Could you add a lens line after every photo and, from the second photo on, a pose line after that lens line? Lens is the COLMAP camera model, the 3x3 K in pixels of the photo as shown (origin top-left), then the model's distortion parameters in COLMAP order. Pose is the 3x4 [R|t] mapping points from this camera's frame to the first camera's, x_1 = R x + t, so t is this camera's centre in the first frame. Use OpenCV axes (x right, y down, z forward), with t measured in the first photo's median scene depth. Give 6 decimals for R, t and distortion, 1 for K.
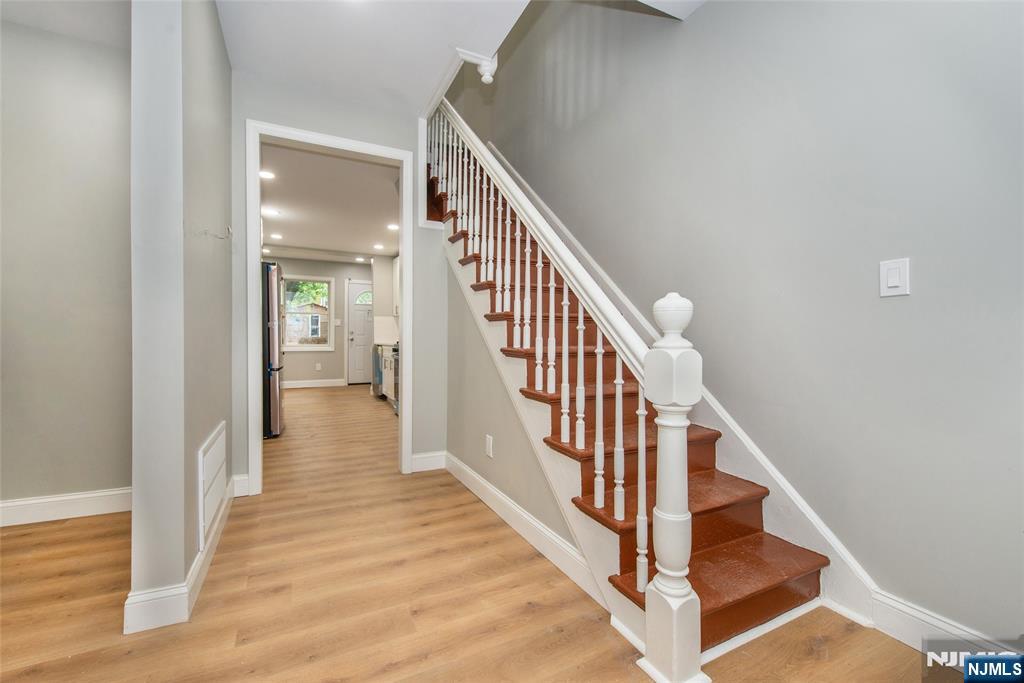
lens RADIAL K [[427.7, 0, 508.8], [0, 427.7, 338.3], [0, 0, 1]] dist [0.000936, -0.000022]
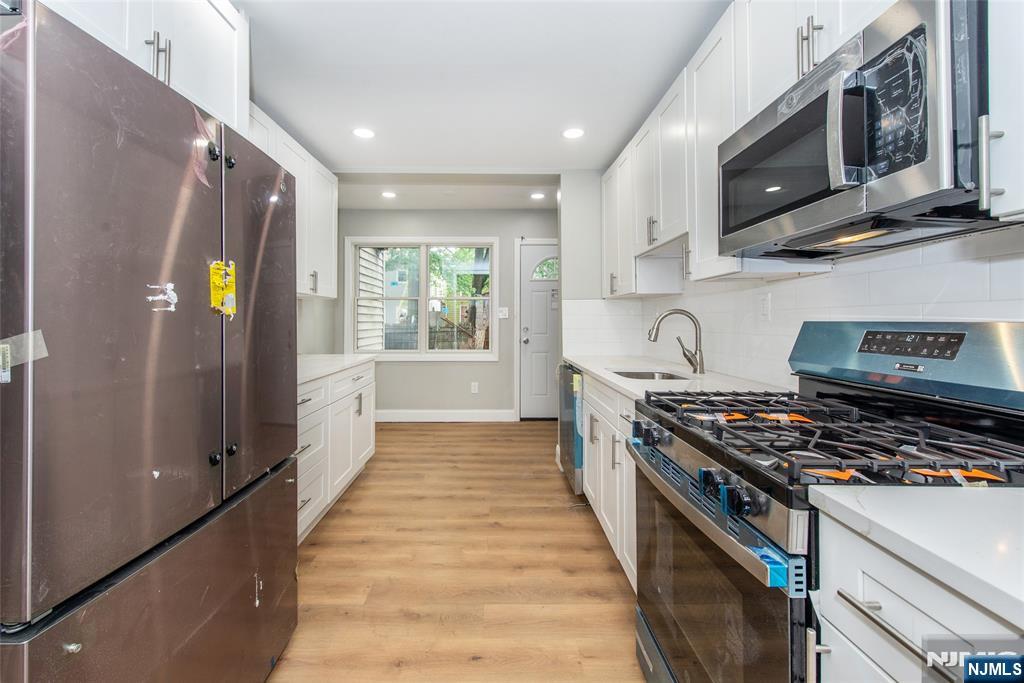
lens RADIAL K [[407.2, 0, 495.0], [0, 407.2, 314.8], [0, 0, 1]] dist [0.014753, -0.005484]
pose [[0.889666, -0.011926, -0.456456, -0.153851], [0.001703, 0.999739, -0.022801, -0.021091], [0.456608, 0.019508, 0.889454, 0.494491]]
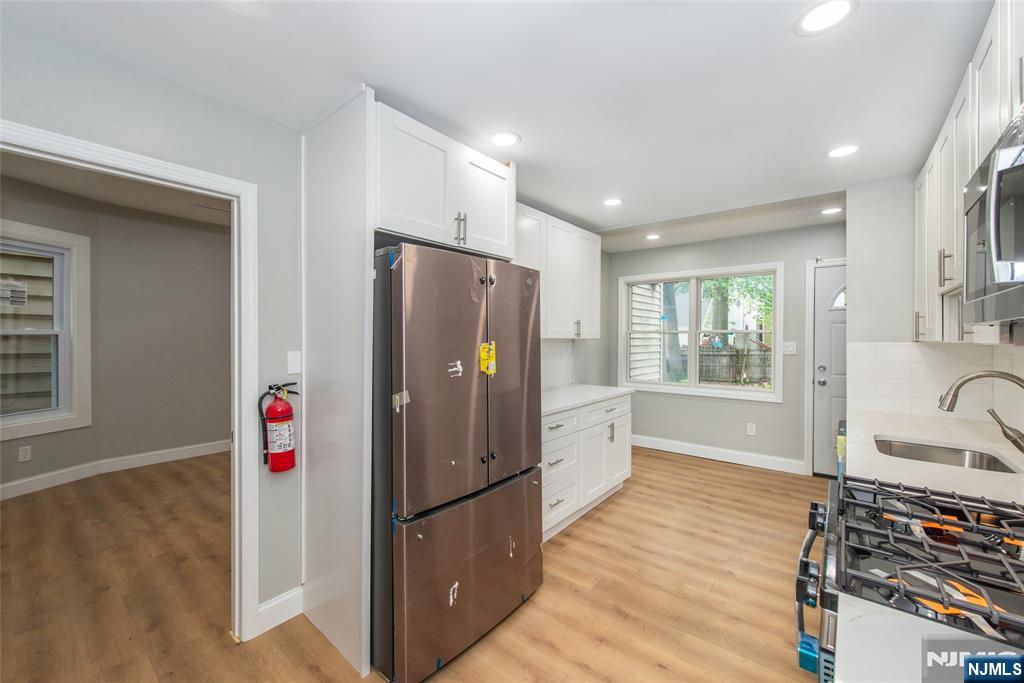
lens RADIAL K [[406.1, 0, 508.3], [0, 406.1, 340.6], [0, 0, 1]] dist [0.002634, 0.000164]
pose [[0.399736, -0.000158, -0.916630, -0.087296], [-0.006583, 0.999974, -0.003043, -0.041932], [0.916607, 0.007251, 0.399725, 0.494336]]
